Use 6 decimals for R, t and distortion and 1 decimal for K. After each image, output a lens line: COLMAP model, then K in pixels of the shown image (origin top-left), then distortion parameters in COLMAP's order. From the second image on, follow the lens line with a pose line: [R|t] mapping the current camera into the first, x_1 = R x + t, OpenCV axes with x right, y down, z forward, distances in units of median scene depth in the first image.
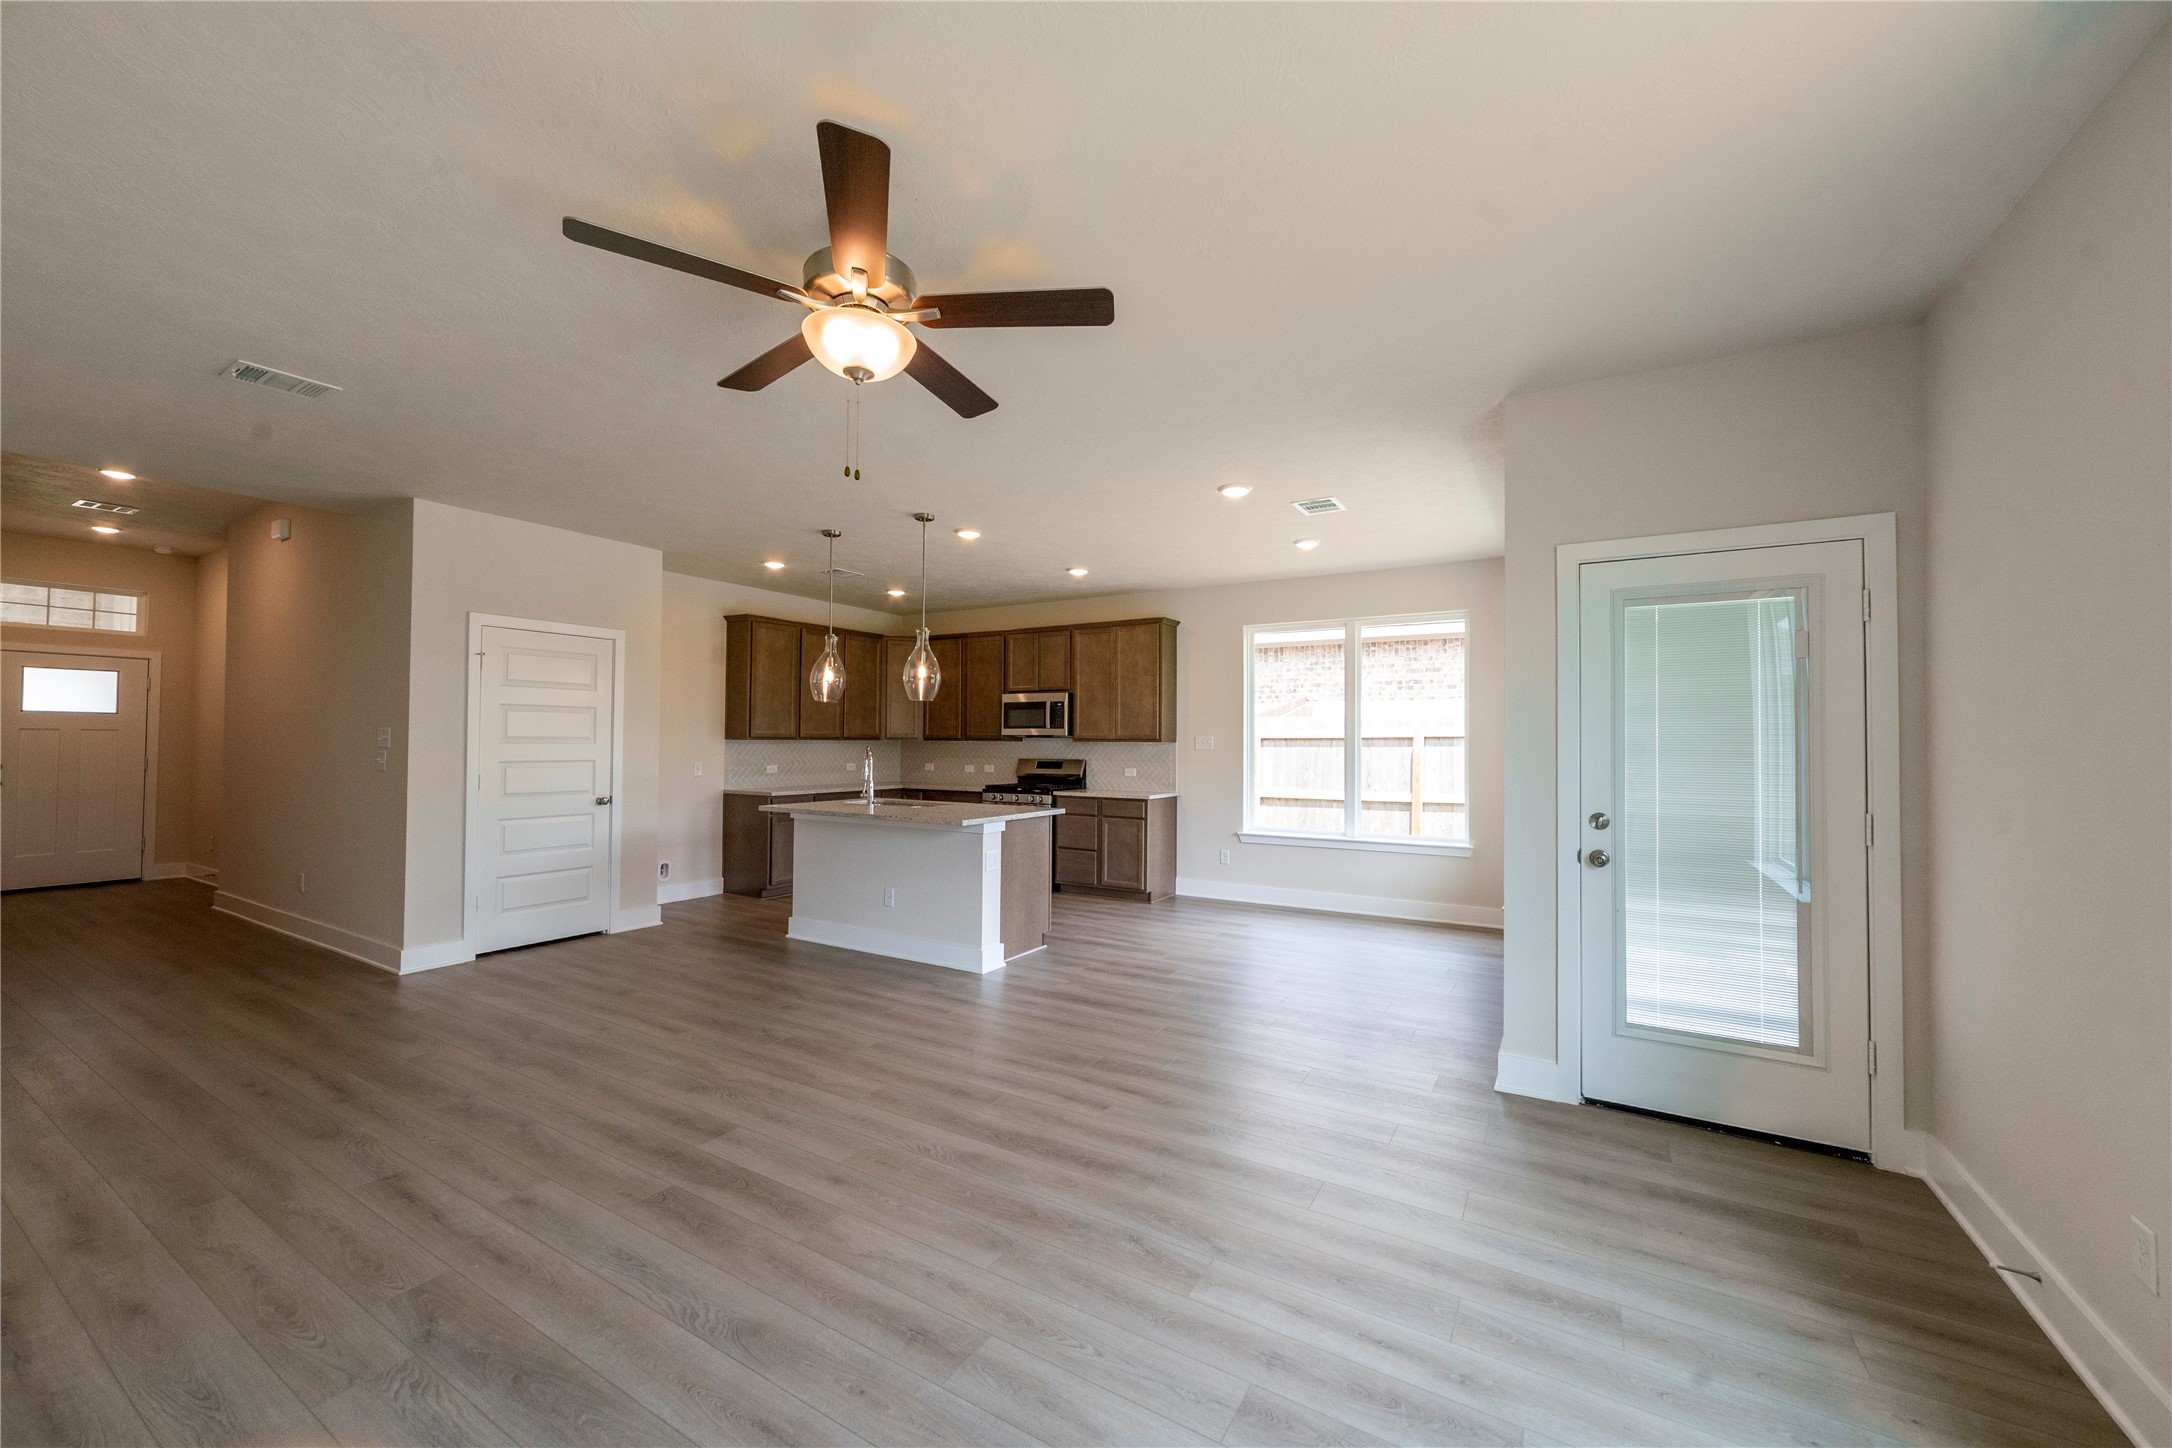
lens RADIAL K [[839.2, 0, 1075.2], [0, 839.2, 726.7], [0, 0, 1]] dist [-0.002289, 0.001332]
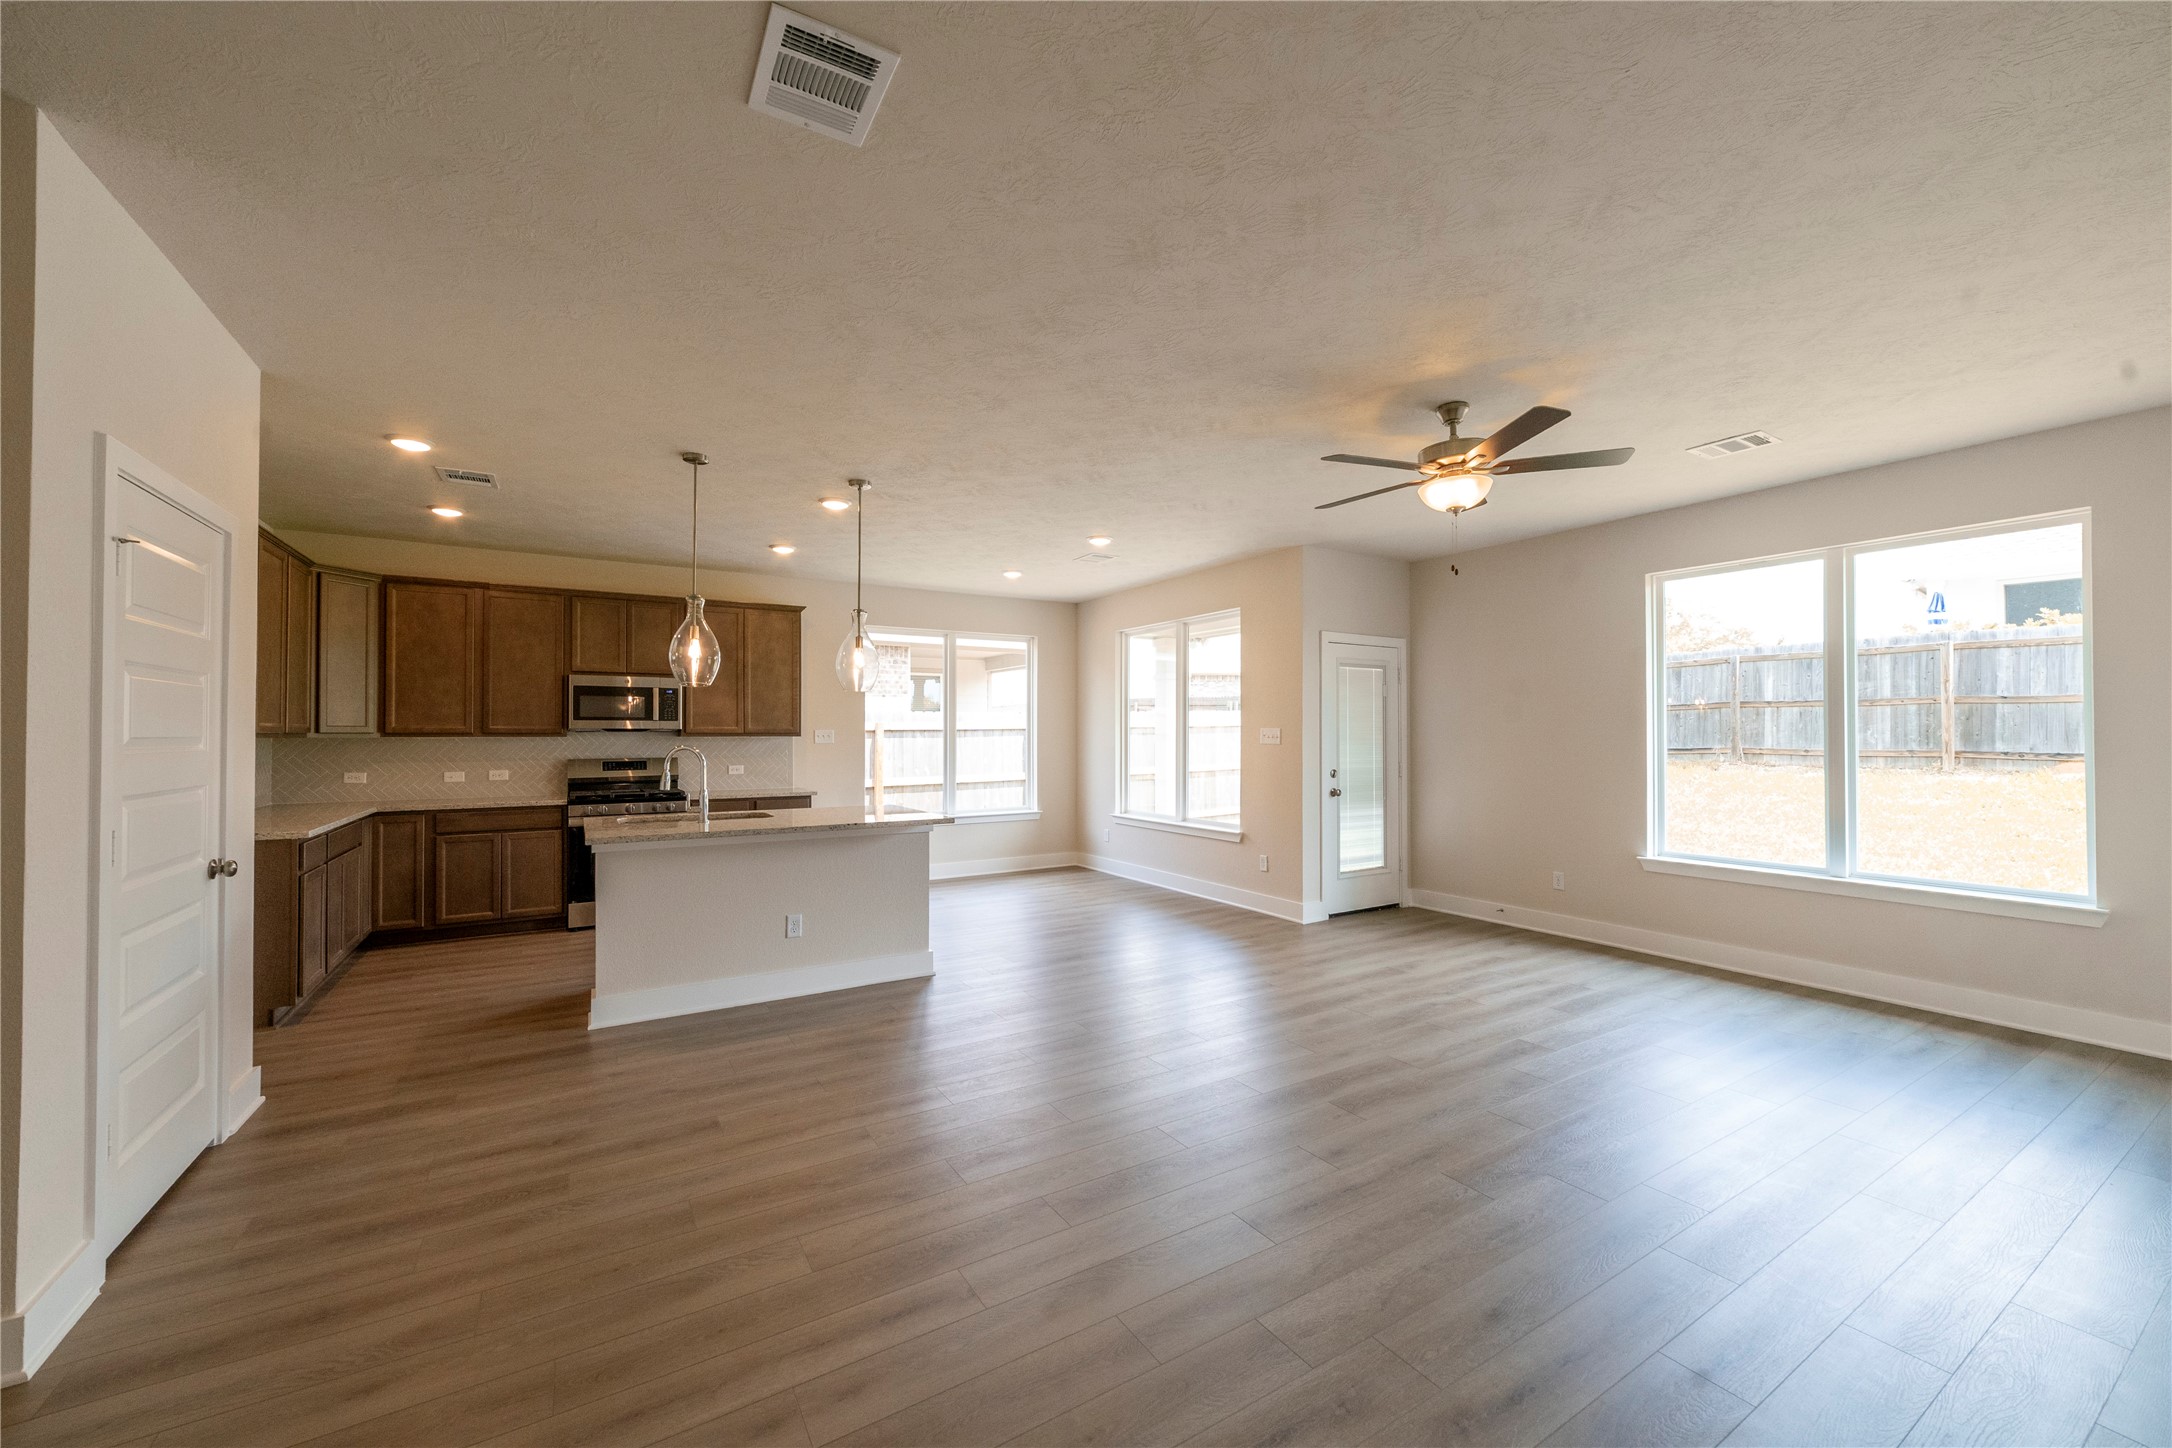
lens RADIAL K [[839.2, 0, 1089.3], [0, 839.2, 727.4], [0, 0, 1]] dist [-0.002289, 0.001332]
pose [[0.450238, 0.000015, 0.892909, -0.603305], [-0.011234, 0.999921, 0.005648, -0.000676], [-0.892838, -0.012575, 0.450202, 0.267398]]
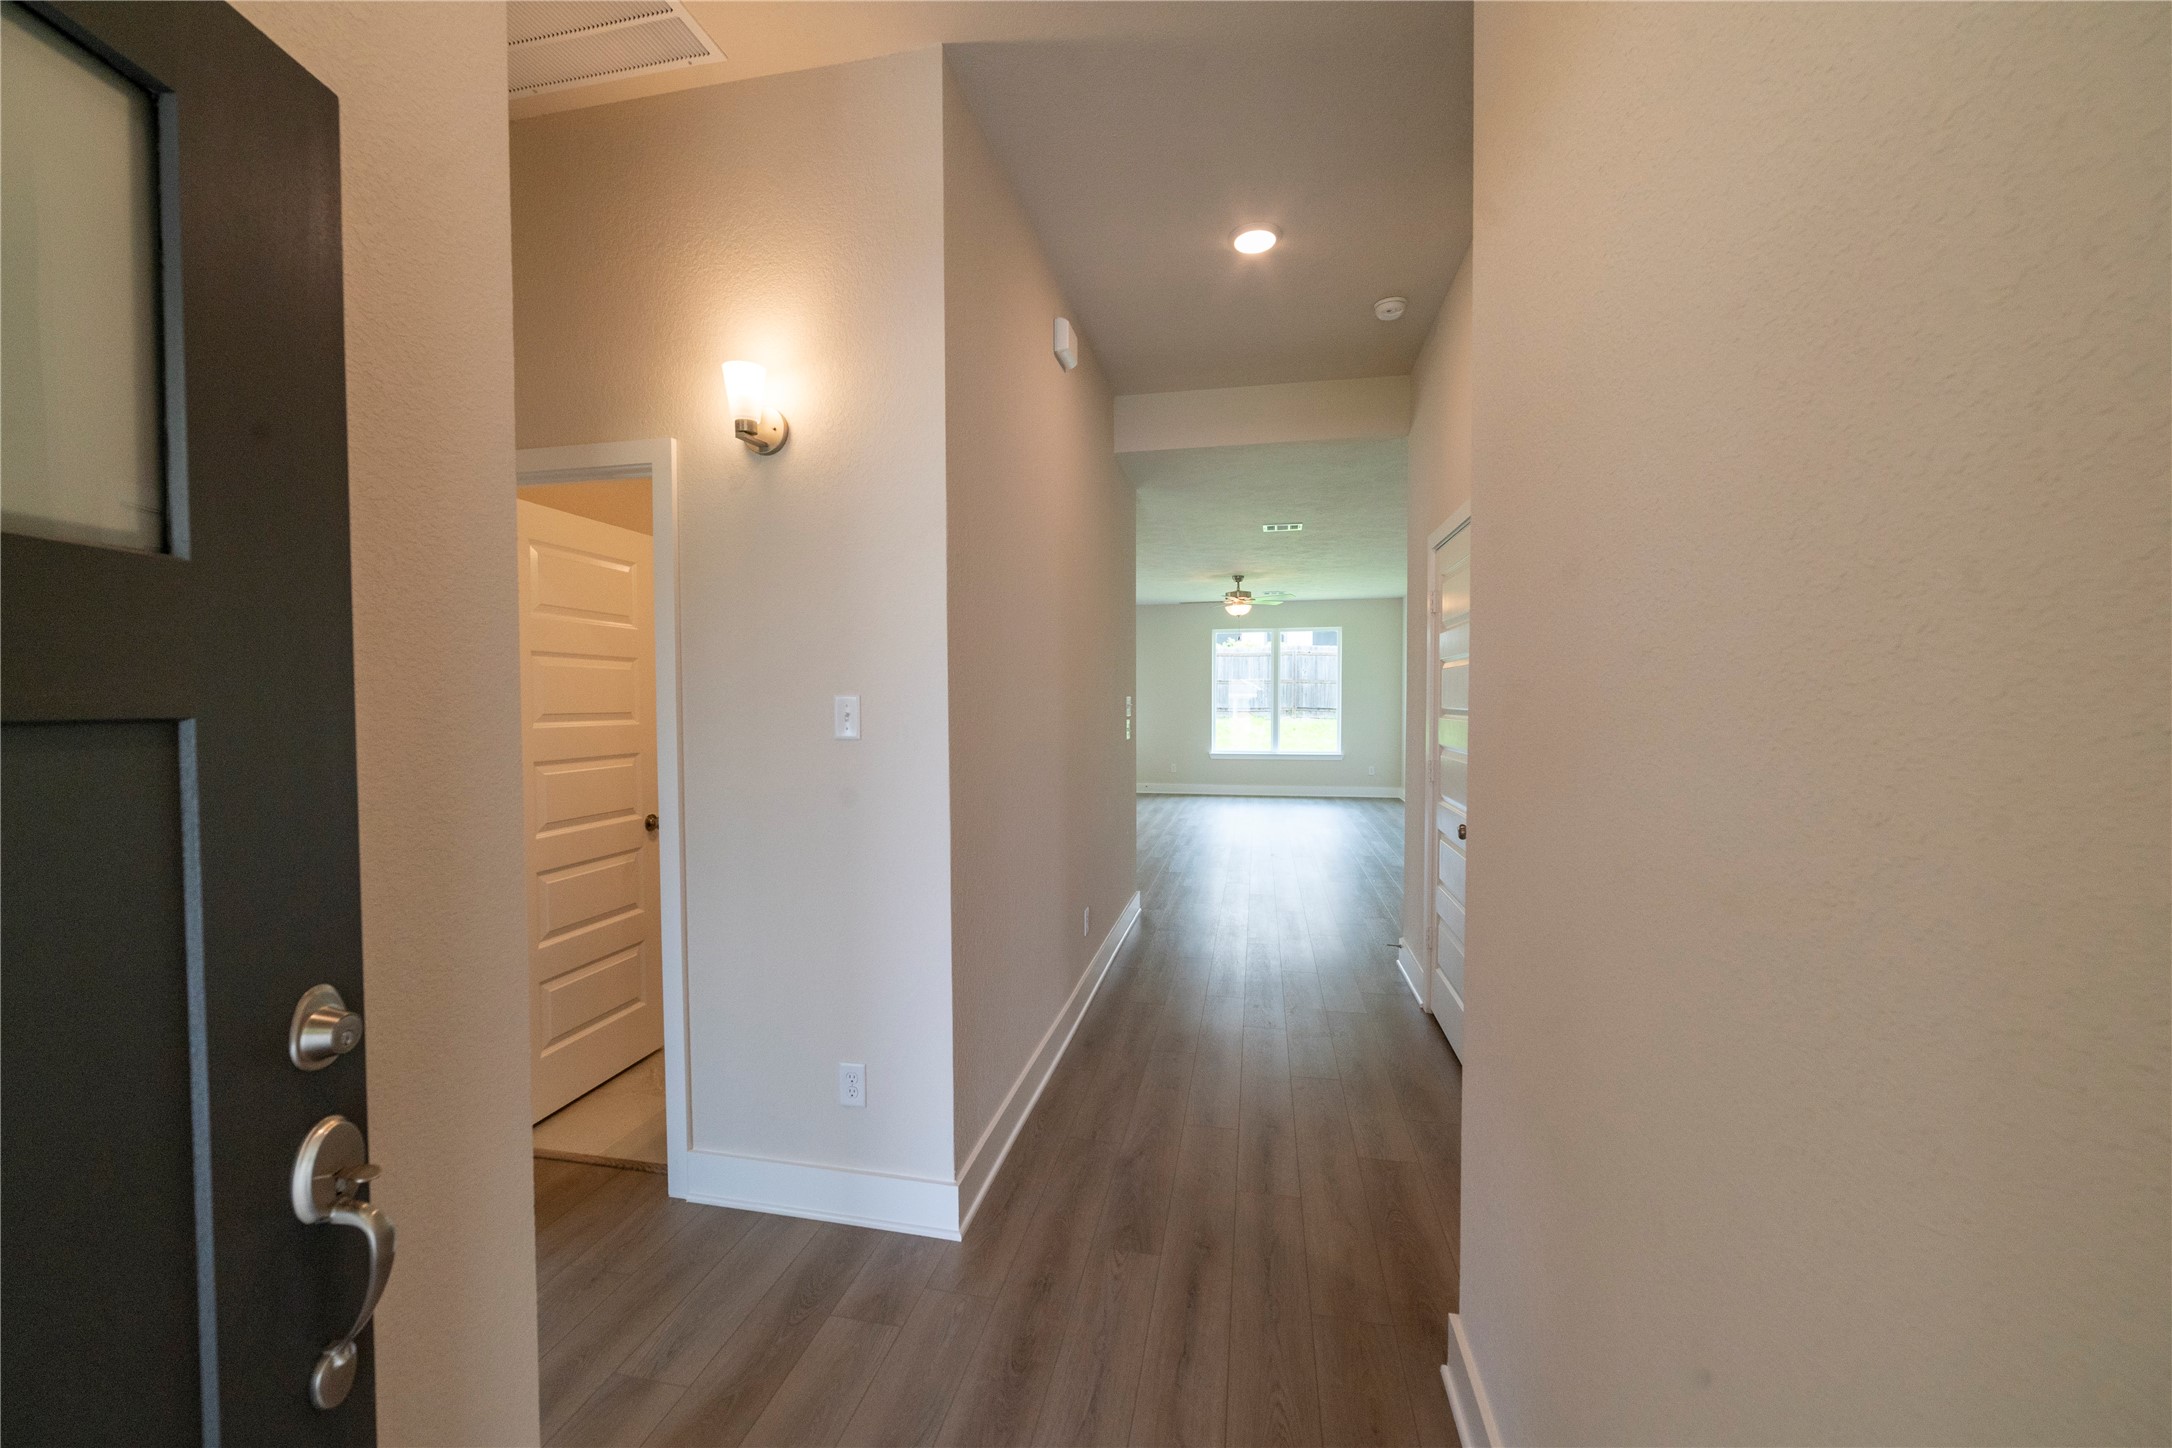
lens RADIAL K [[839.2, 0, 1083.1], [0, 839.2, 723.0], [0, 0, 1]] dist [-0.002289, 0.001332]
pose [[-0.340341, -0.033541, 0.939704, -1.207462], [-0.013054, 0.999436, 0.030945, 0.000649], [-0.940211, -0.001735, -0.340587, 0.960245]]
